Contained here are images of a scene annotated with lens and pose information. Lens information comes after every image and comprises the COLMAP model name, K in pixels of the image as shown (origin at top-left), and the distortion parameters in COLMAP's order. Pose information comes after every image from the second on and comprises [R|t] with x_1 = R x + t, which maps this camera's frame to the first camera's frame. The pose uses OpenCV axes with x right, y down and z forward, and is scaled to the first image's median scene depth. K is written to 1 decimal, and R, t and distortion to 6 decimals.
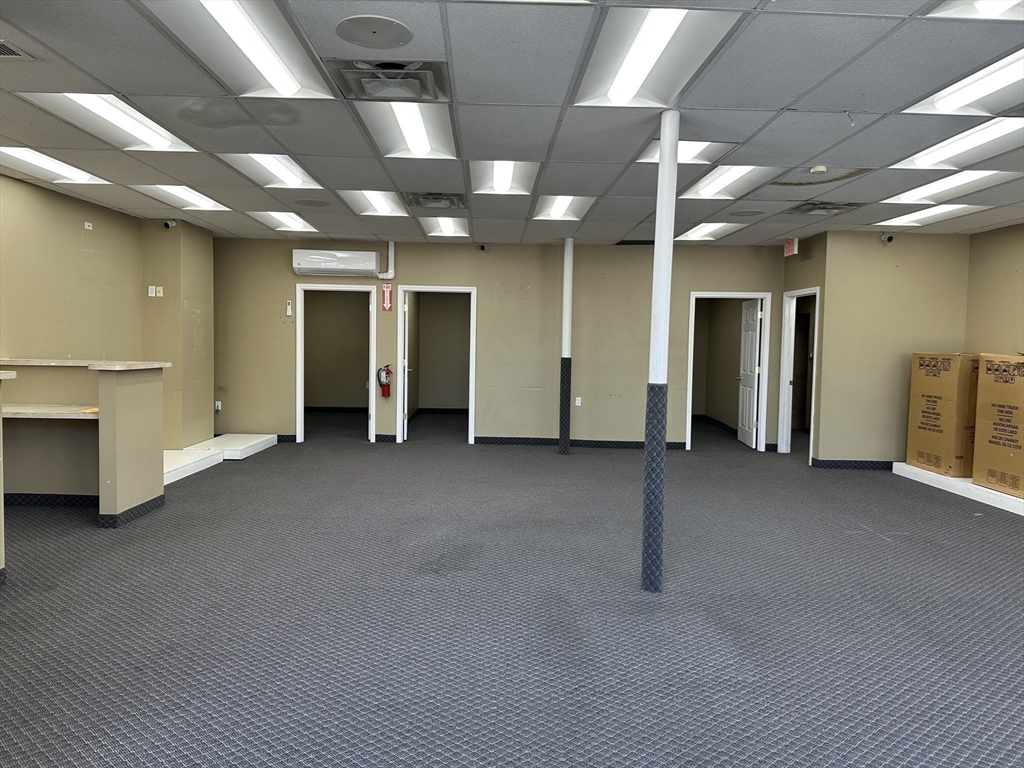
lens RADIAL K [[719.5, 0, 509.1], [0, 719.5, 380.8], [0, 0, 1]] dist [0.058870, -0.069314]
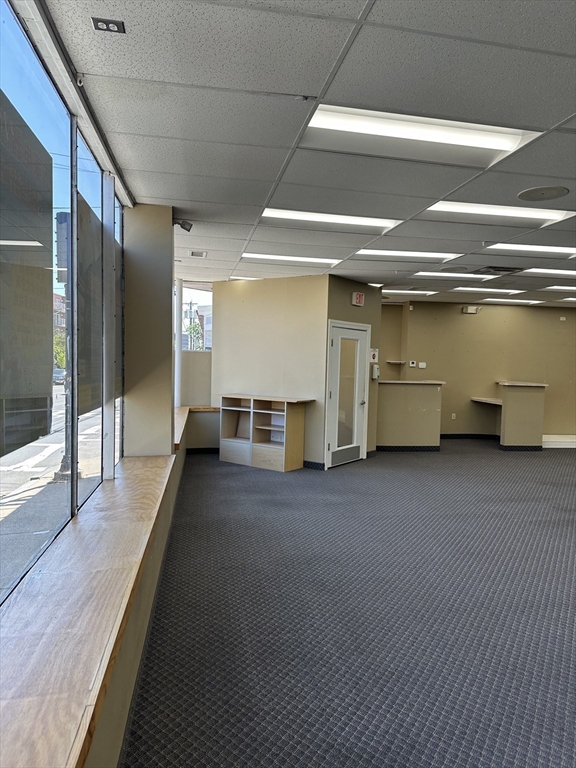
lens RADIAL K [[539.7, 0, 282.5], [0, 539.7, 384.5], [0, 0, 1]] dist [0.058870, -0.069314]
pose [[0.140827, 0.029178, -0.989604, 0.827222], [-0.084654, 0.996260, 0.017327, 0.012081], [0.986408, 0.081334, 0.142770, 0.005641]]
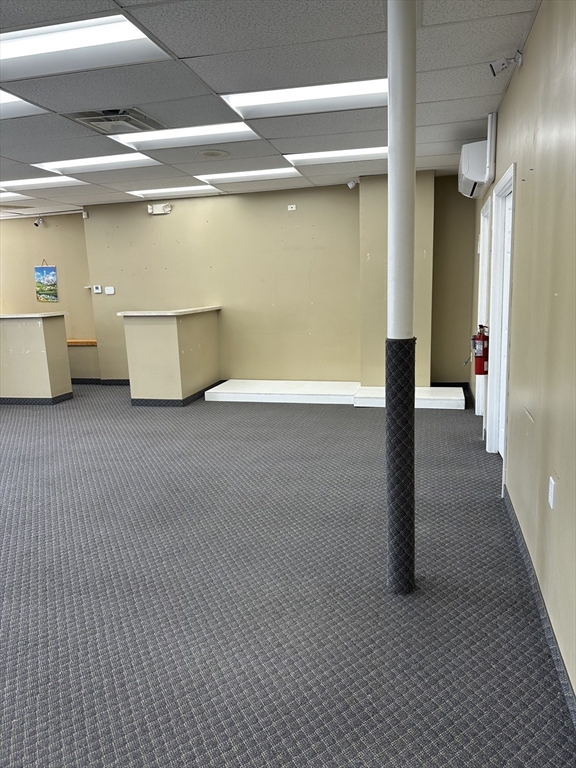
lens RADIAL K [[539.7, 0, 284.9], [0, 539.7, 382.1], [0, 0, 1]] dist [0.058870, -0.069314]
pose [[-0.255358, 0.166325, -0.952433, 0.437397], [-0.028012, 0.983406, 0.179244, -0.073376], [0.966441, 0.072451, -0.246462, 1.255694]]
